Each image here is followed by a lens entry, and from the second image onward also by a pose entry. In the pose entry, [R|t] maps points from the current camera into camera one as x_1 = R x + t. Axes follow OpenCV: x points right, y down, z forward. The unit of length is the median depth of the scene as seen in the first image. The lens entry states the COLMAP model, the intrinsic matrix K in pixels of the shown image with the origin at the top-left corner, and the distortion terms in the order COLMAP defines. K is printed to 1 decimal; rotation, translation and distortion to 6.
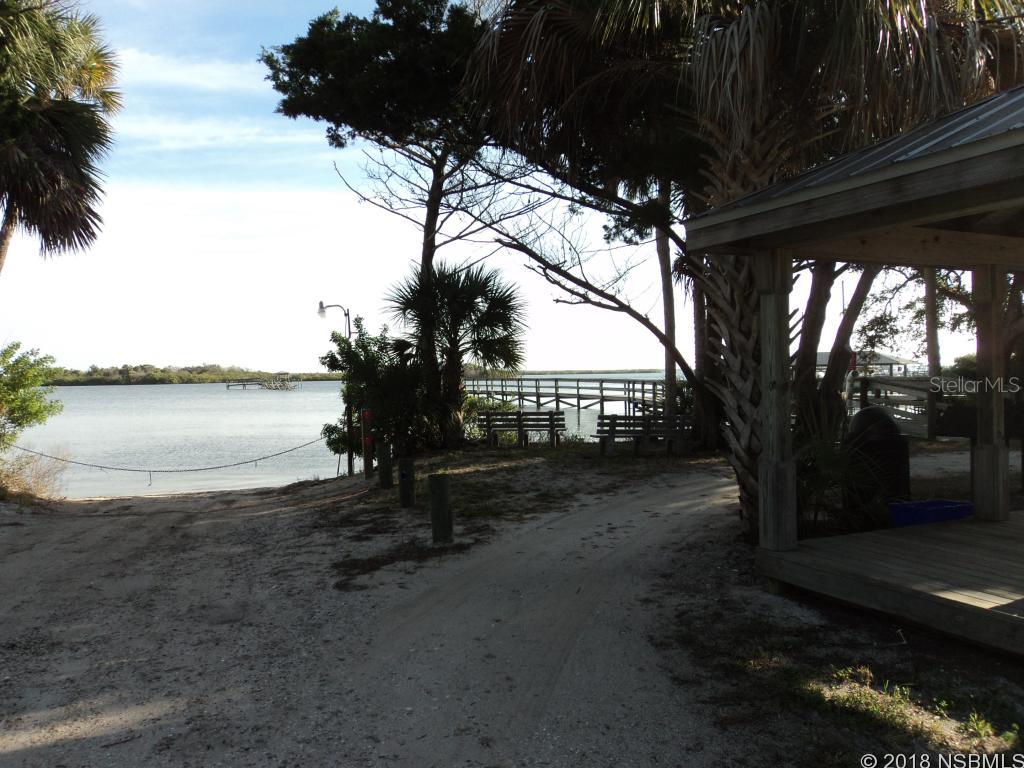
lens RADIAL K [[823.4, 0, 509.1], [0, 823.4, 372.1], [0, 0, 1]] dist [-0.019842, 0.027004]
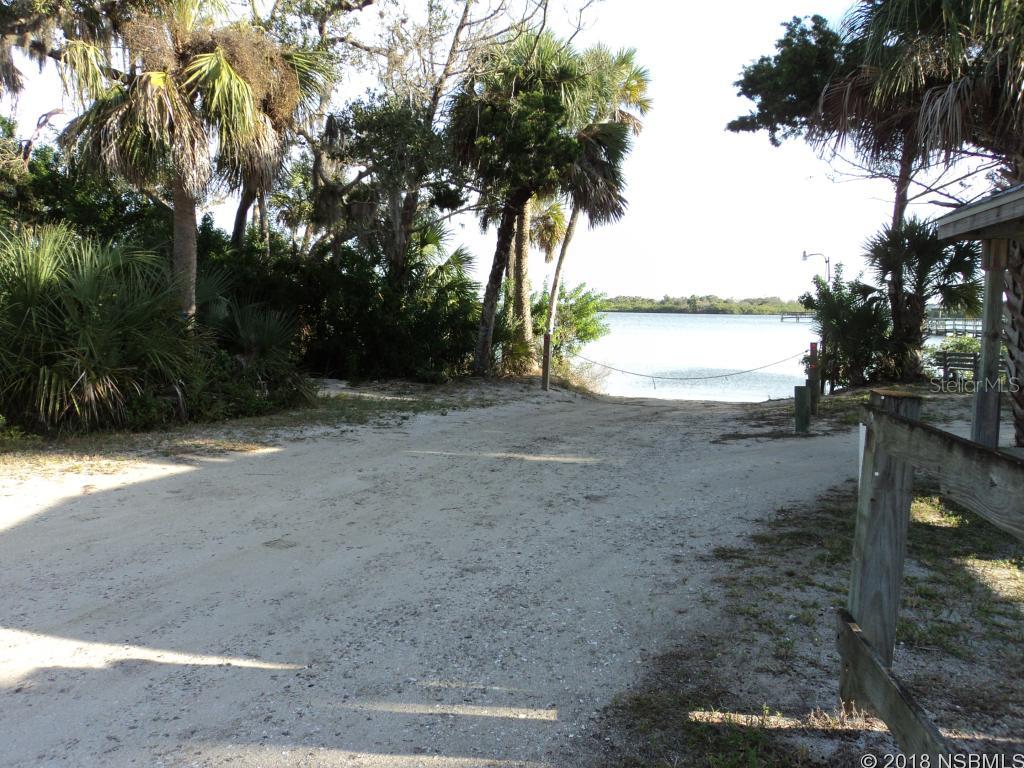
lens RADIAL K [[823.4, 0, 509.1], [0, 823.4, 372.1], [0, 0, 1]] dist [-0.019842, 0.027004]
pose [[0.791547, 0.076331, -0.606322, 0.173689], [-0.026244, 0.995499, 0.091064, -0.008807], [0.610544, -0.056169, 0.789988, -0.212154]]
